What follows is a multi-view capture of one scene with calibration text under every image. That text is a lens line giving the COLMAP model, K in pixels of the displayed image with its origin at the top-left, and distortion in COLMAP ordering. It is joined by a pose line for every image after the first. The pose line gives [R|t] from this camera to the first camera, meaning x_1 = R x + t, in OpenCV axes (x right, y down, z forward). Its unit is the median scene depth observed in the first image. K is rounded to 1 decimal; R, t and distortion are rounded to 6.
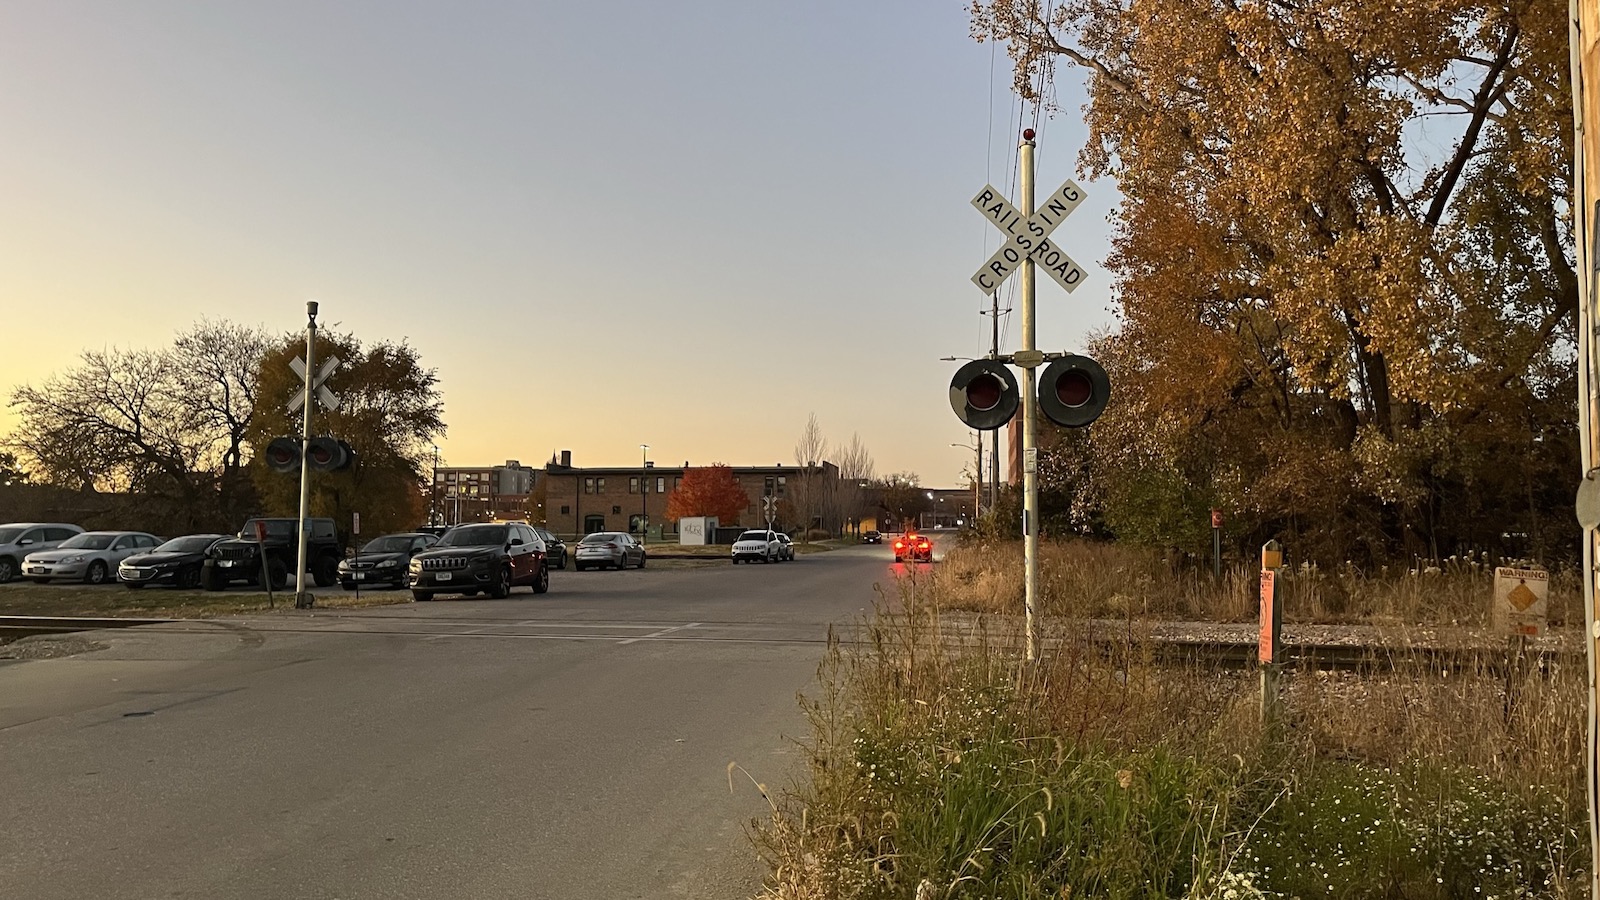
lens RADIAL K [[1216.5, 0, 806.0], [0, 1216.5, 444.7], [0, 0, 1]] dist [0.053685, -0.062487]
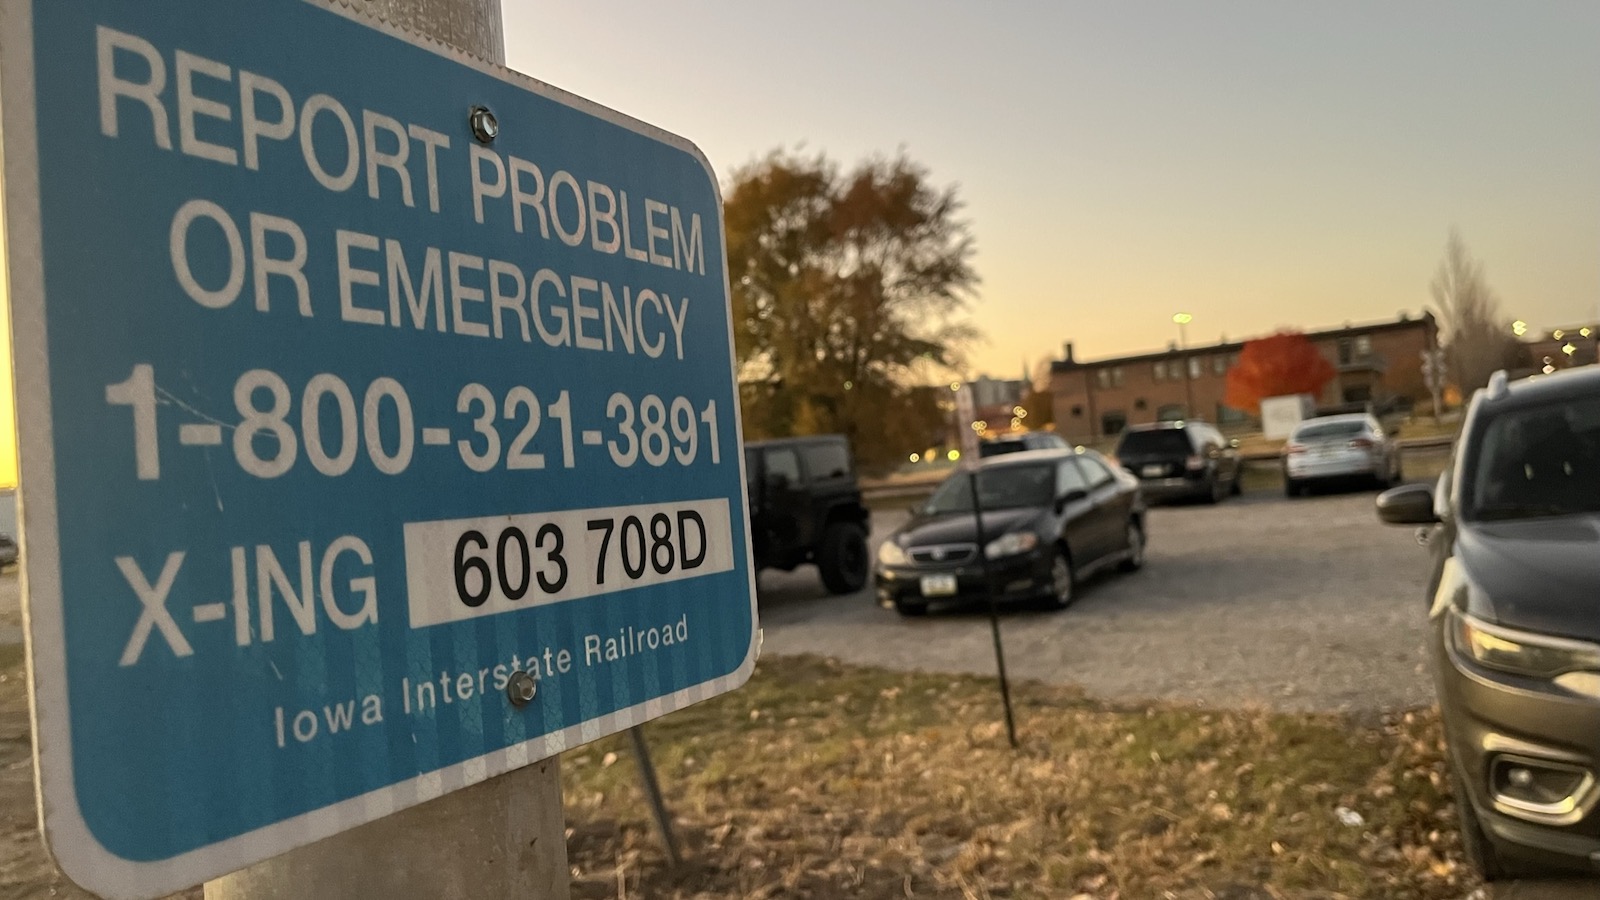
lens RADIAL K [[1216.5, 0, 806.0], [0, 1216.5, 444.7], [0, 0, 1]] dist [0.053685, -0.062487]
pose [[0.923988, -0.094665, -0.370519, -0.156358], [0.122286, 0.991146, 0.051722, 0.026095], [0.362342, -0.093100, 0.927384, 0.389326]]
